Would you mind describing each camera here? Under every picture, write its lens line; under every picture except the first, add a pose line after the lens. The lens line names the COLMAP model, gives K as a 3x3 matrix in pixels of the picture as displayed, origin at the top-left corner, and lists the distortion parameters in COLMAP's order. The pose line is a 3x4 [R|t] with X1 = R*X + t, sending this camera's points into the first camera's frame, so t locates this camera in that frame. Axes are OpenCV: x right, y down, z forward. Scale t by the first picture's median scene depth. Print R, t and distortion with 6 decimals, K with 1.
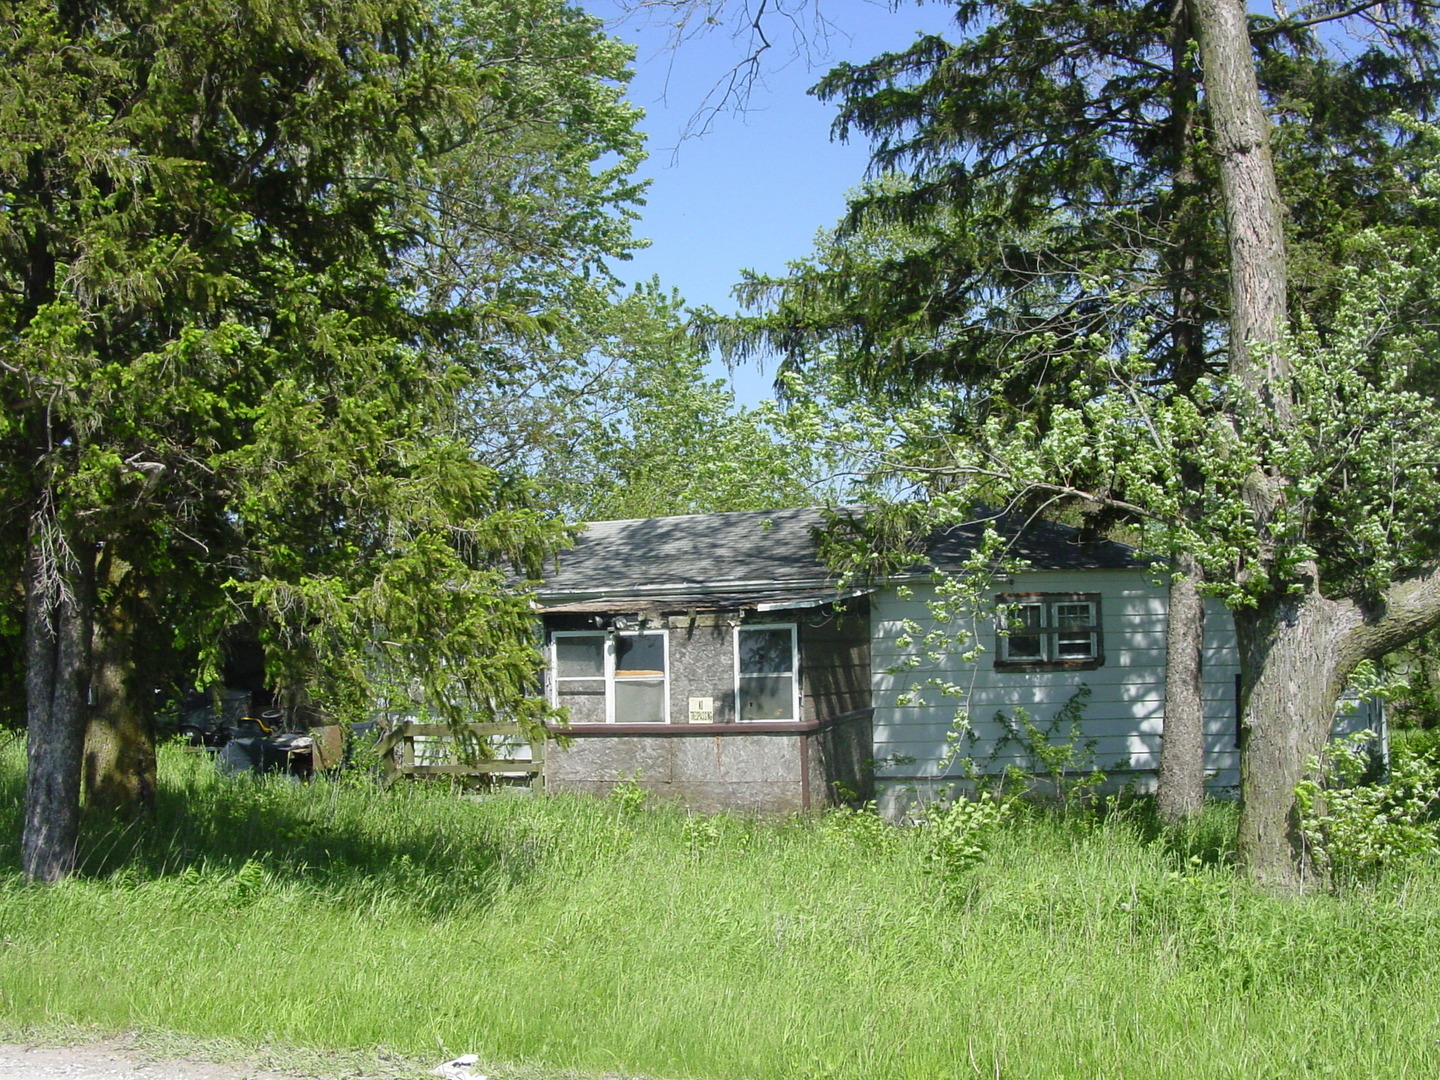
lens RADIAL K [[608.3, 0, 717.9], [0, 608.3, 537.5], [0, 0, 1]] dist [-0.002239, 0.000402]
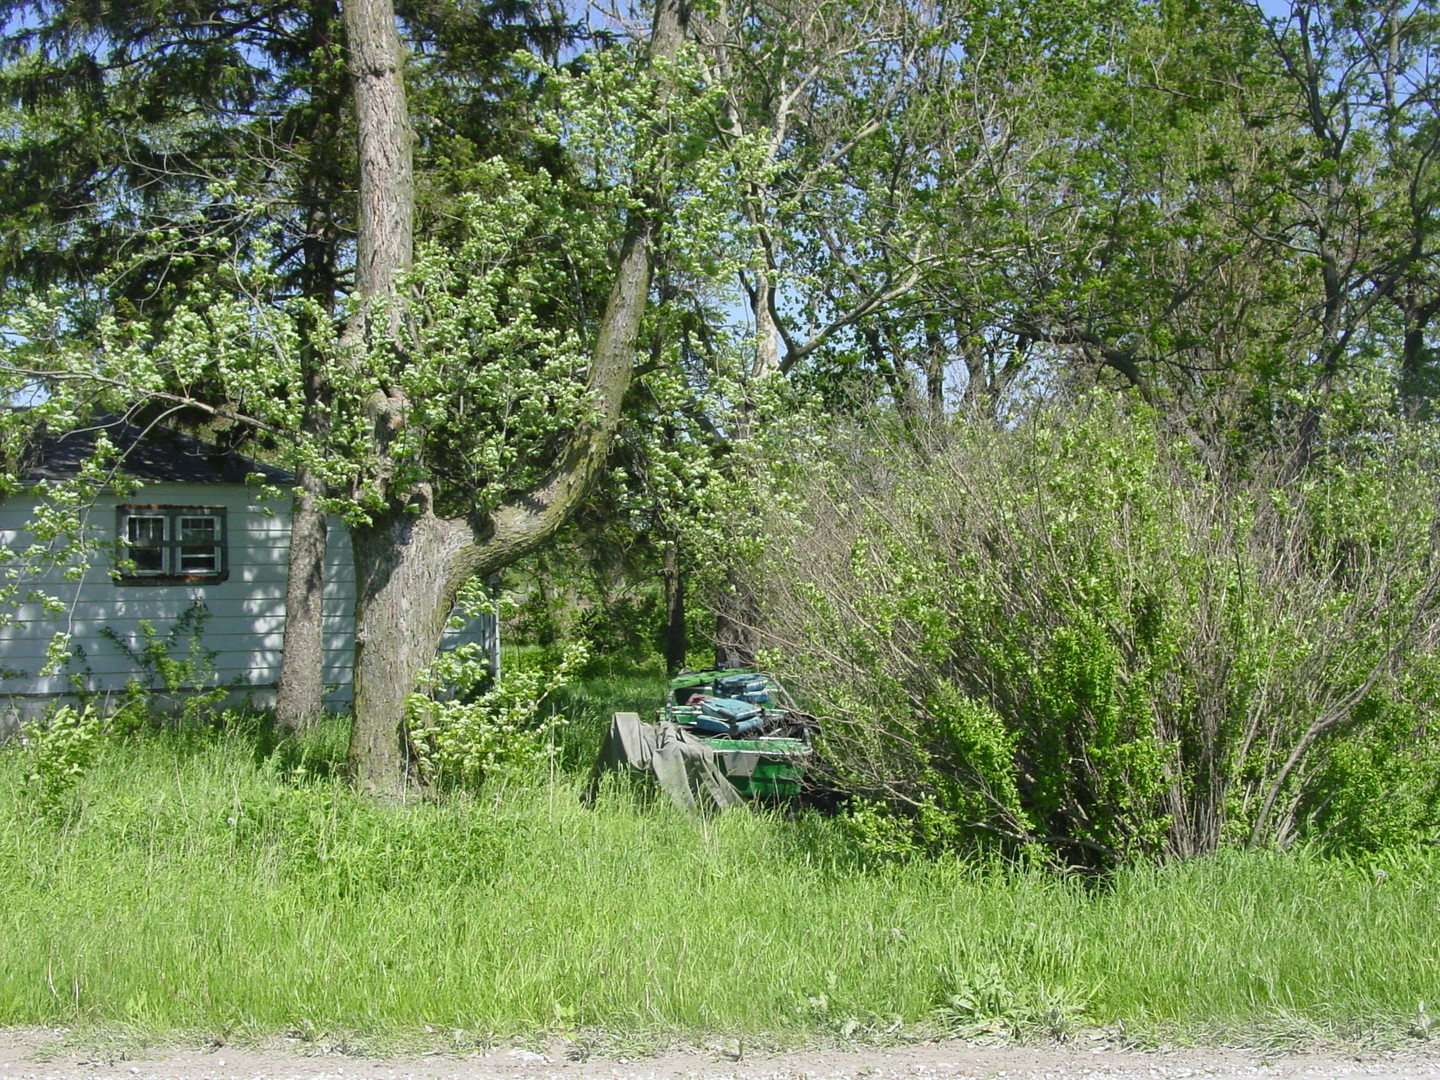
lens RADIAL K [[608.3, 0, 720.5], [0, 608.3, 532.7], [0, 0, 1]] dist [-0.002239, 0.000402]
pose [[0.990439, 0.030773, 0.134475, 1.305989], [-0.032466, 0.999419, 0.010417, 0.096733], [-0.134076, -0.014683, 0.990862, -0.088769]]
